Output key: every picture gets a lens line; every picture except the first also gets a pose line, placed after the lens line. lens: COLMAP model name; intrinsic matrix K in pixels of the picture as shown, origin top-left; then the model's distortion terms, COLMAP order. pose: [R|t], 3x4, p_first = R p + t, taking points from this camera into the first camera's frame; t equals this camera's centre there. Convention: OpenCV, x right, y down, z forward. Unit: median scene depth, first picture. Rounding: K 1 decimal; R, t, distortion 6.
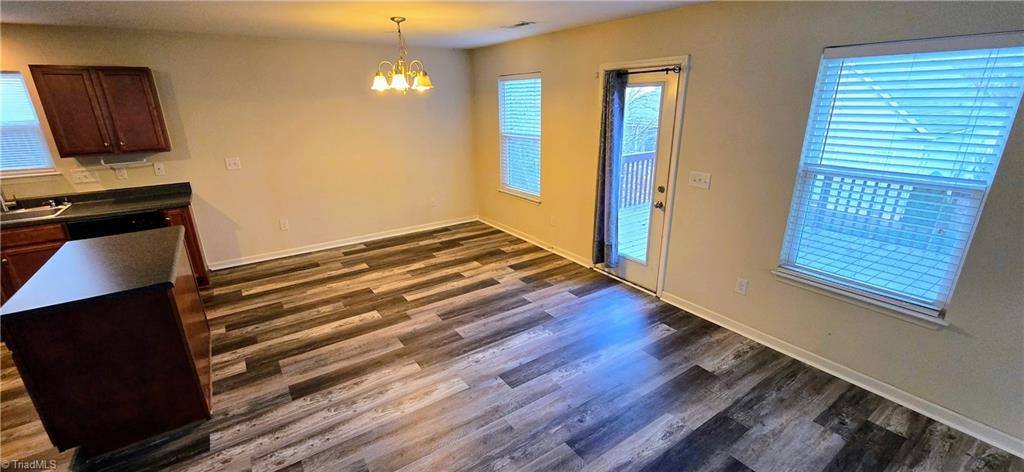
lens RADIAL K [[420.5, 0, 511.2], [0, 420.5, 238.1], [0, 0, 1]] dist [-0.003969, 0.000784]
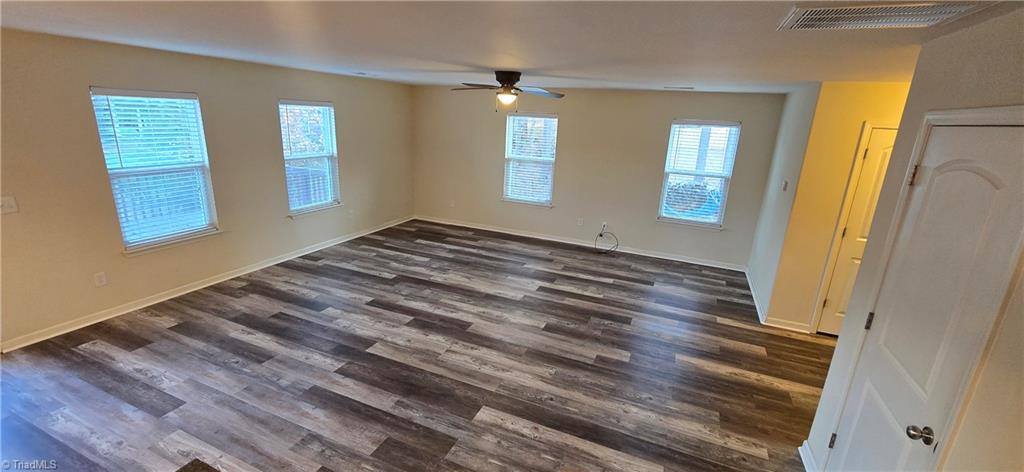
lens RADIAL K [[420.5, 0, 506.6], [0, 420.5, 238.1], [0, 0, 1]] dist [-0.003969, 0.000784]
pose [[-0.526199, -0.250975, 0.812482, -0.891802], [0.228906, 0.878382, 0.419580, -0.200245], [-0.818973, 0.406764, -0.404754, 0.455299]]
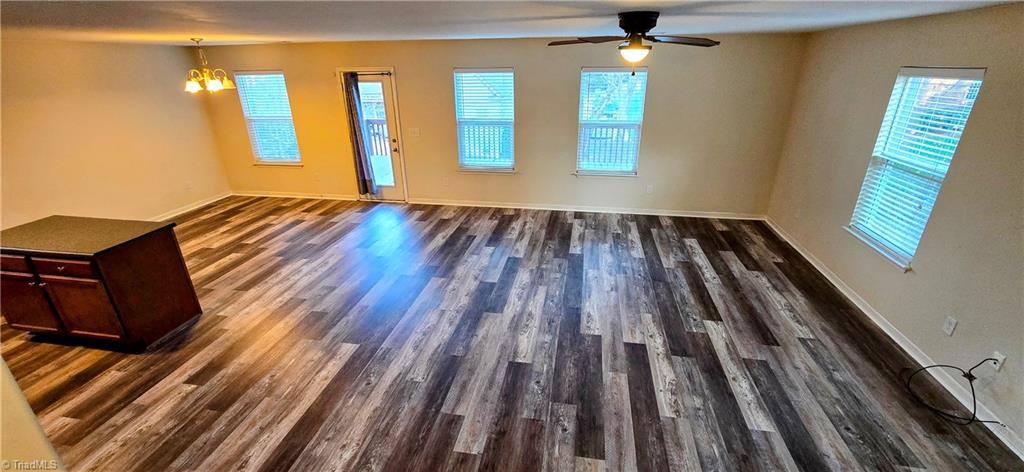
lens RADIAL K [[420.5, 0, 512.5], [0, 420.5, 237.1], [0, 0, 1]] dist [-0.003969, 0.000784]
pose [[0.703402, -0.268471, 0.658141, -0.594835], [0.227348, 0.962262, 0.149547, 0.129616], [-0.673453, 0.044436, 0.737893, -0.659014]]
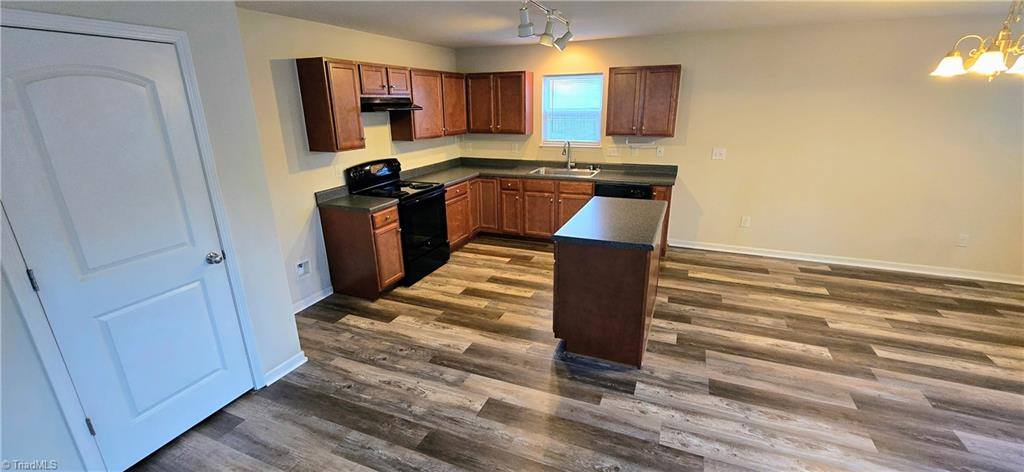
lens RADIAL K [[420.5, 0, 509.7], [0, 420.5, 237.8], [0, 0, 1]] dist [-0.003969, 0.000784]
pose [[0.536199, 0.264360, -0.801626, -0.057217], [-0.260589, 0.955145, 0.140683, 0.013873], [0.802860, 0.133460, 0.581037, -0.000514]]
